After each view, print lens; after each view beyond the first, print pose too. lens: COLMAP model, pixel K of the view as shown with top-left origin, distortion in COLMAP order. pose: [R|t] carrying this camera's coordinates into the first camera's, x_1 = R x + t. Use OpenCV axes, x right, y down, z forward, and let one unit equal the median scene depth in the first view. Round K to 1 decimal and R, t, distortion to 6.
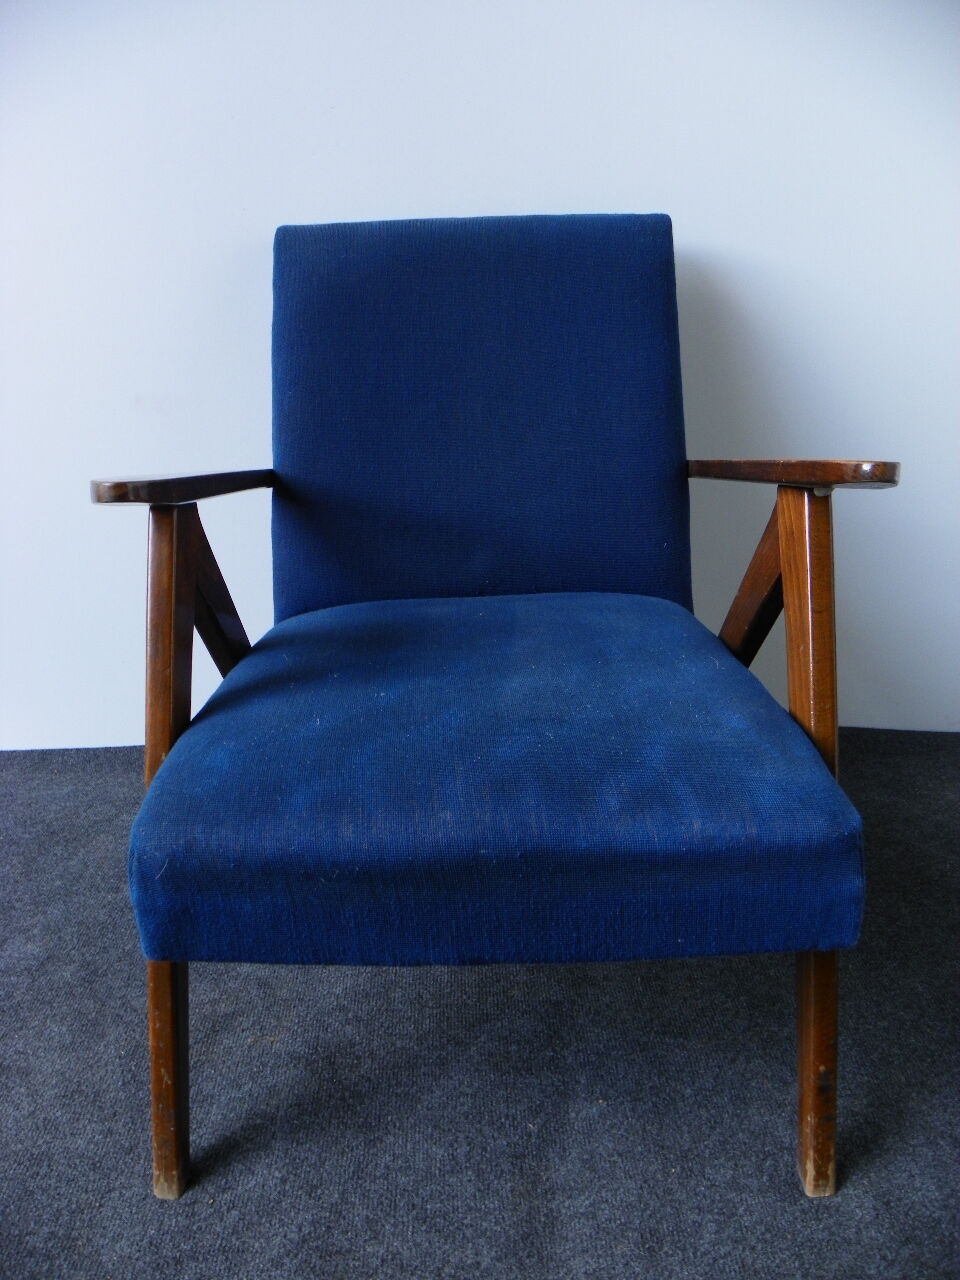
lens RADIAL K [[979.2, 0, 458.7], [0, 979.2, 655.7], [0, 0, 1]] dist [-0.152145, 0.098000]
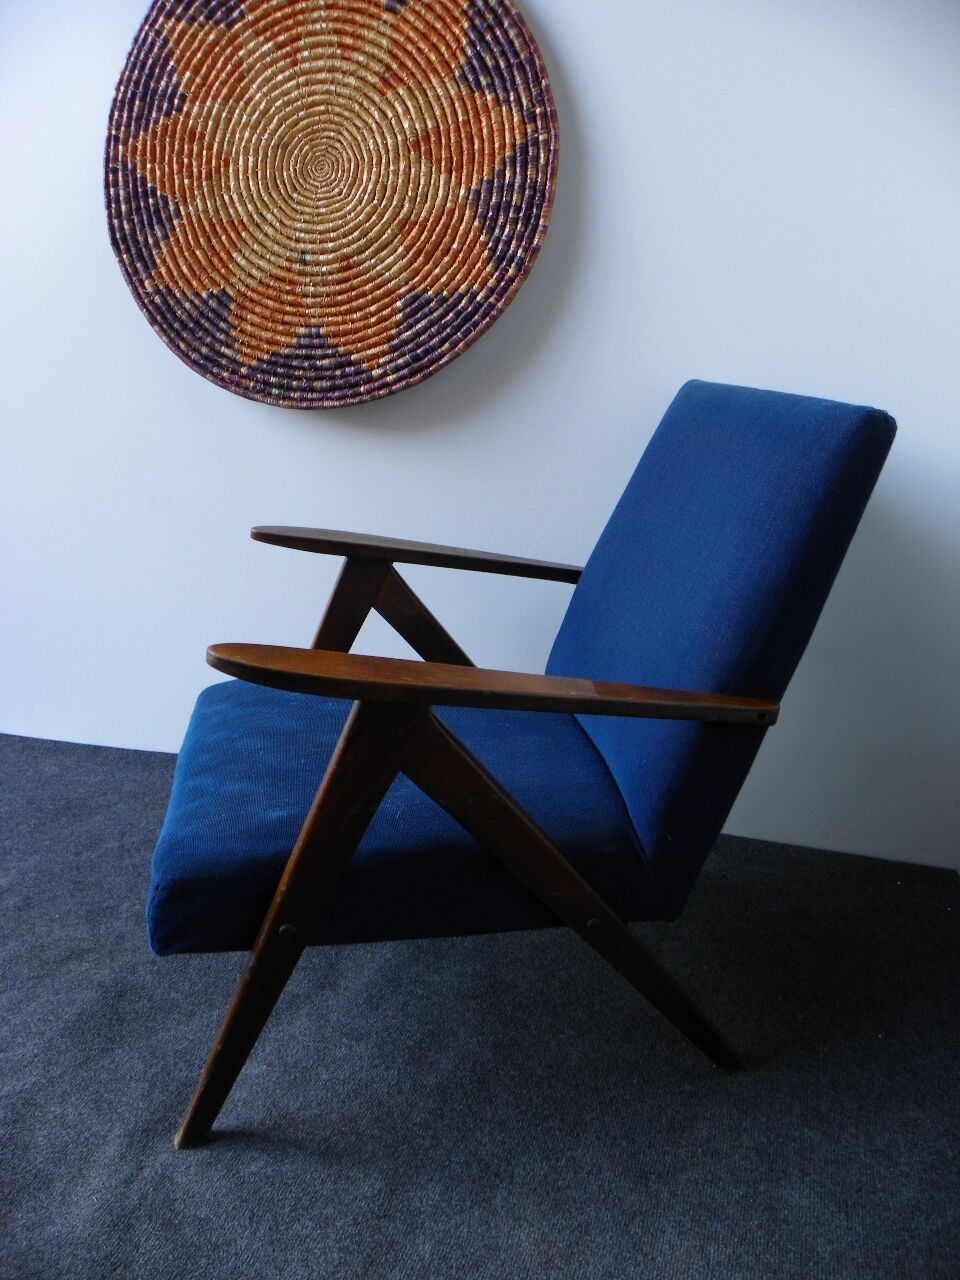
lens RADIAL K [[979.2, 0, 473.3], [0, 979.2, 637.6], [0, 0, 1]] dist [-0.152145, 0.098000]
pose [[0.945881, 0.097995, -0.309363, 0.787679], [-0.118682, 0.991736, -0.048725, -0.098324], [0.302031, 0.082804, 0.949695, -0.201579]]
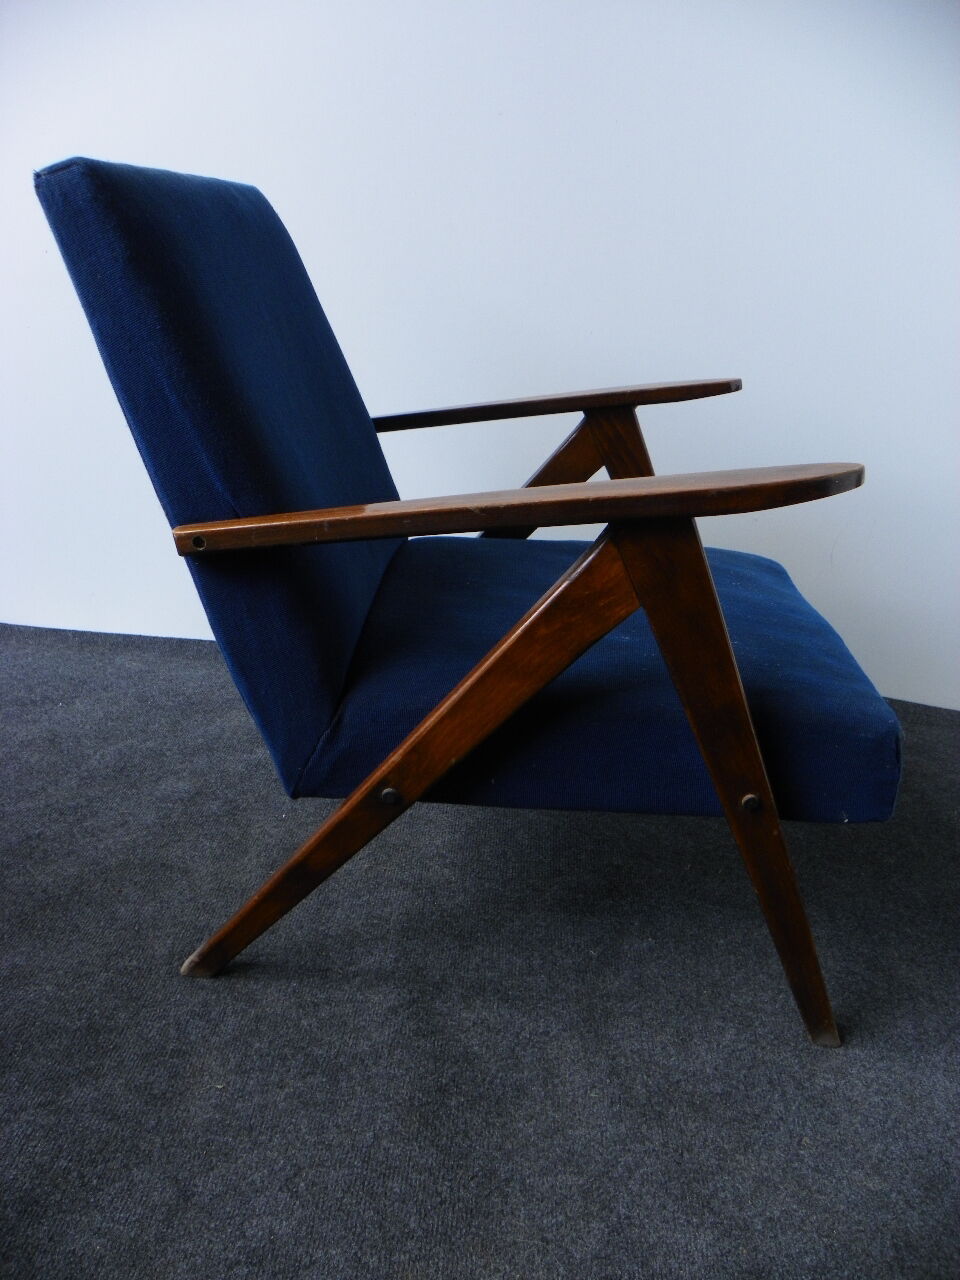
lens RADIAL K [[979.2, 0, 451.3], [0, 979.2, 639.0], [0, 0, 1]] dist [-0.152145, 0.098000]
pose [[0.992639, 0.109663, -0.051409, -0.086601], [-0.109821, 0.993951, -0.000257, 0.108195], [0.051069, 0.005901, 0.998678, -0.267116]]
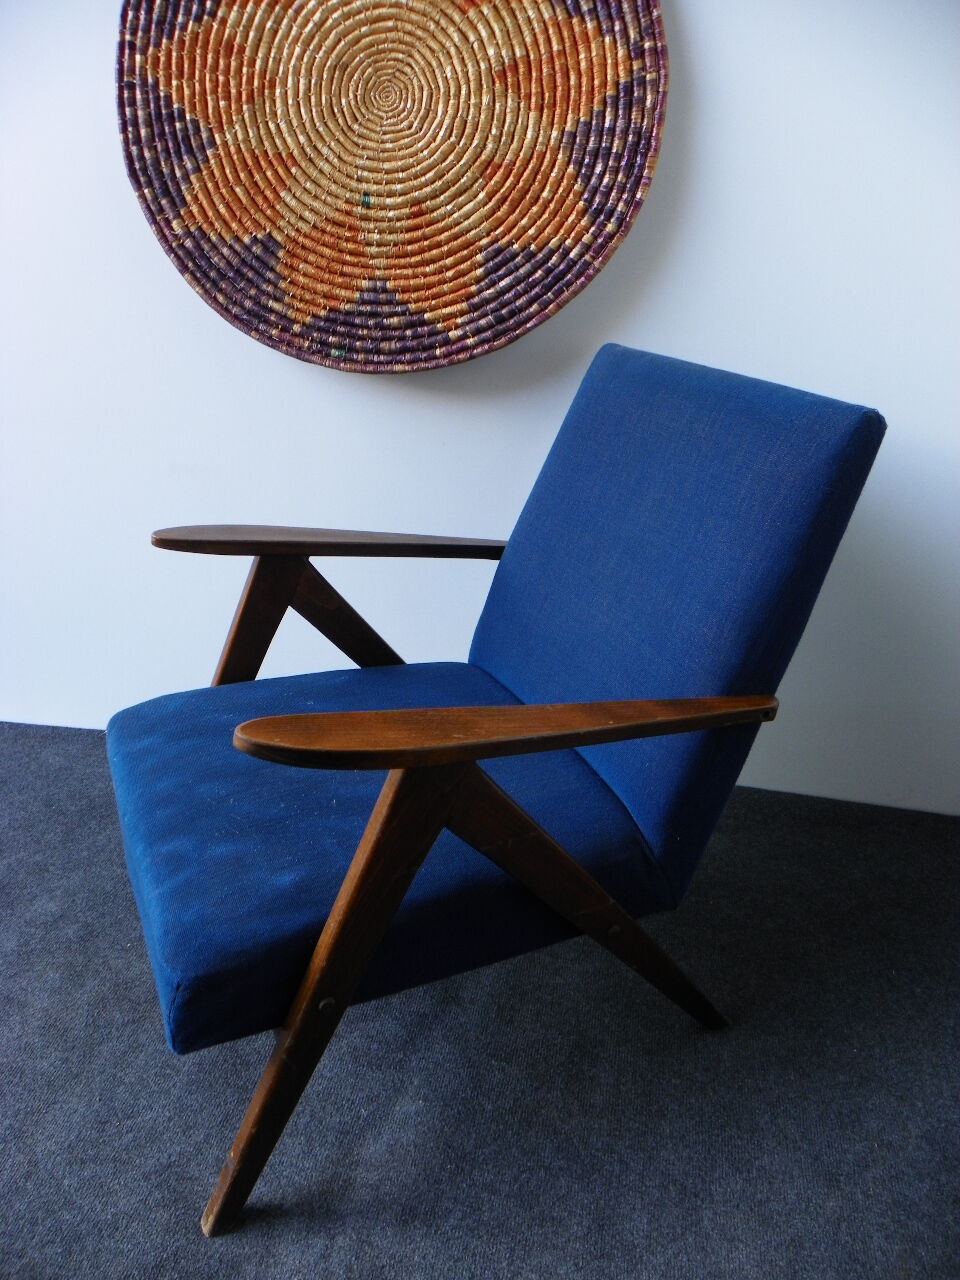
lens RADIAL K [[979.2, 0, 454.8], [0, 979.2, 641.6], [0, 0, 1]] dist [-0.152145, 0.098000]
pose [[0.980729, 0.095404, -0.170495, 0.358260], [-0.084349, 0.993906, 0.070965, -0.246318], [0.176227, -0.055216, 0.982800, -0.221065]]
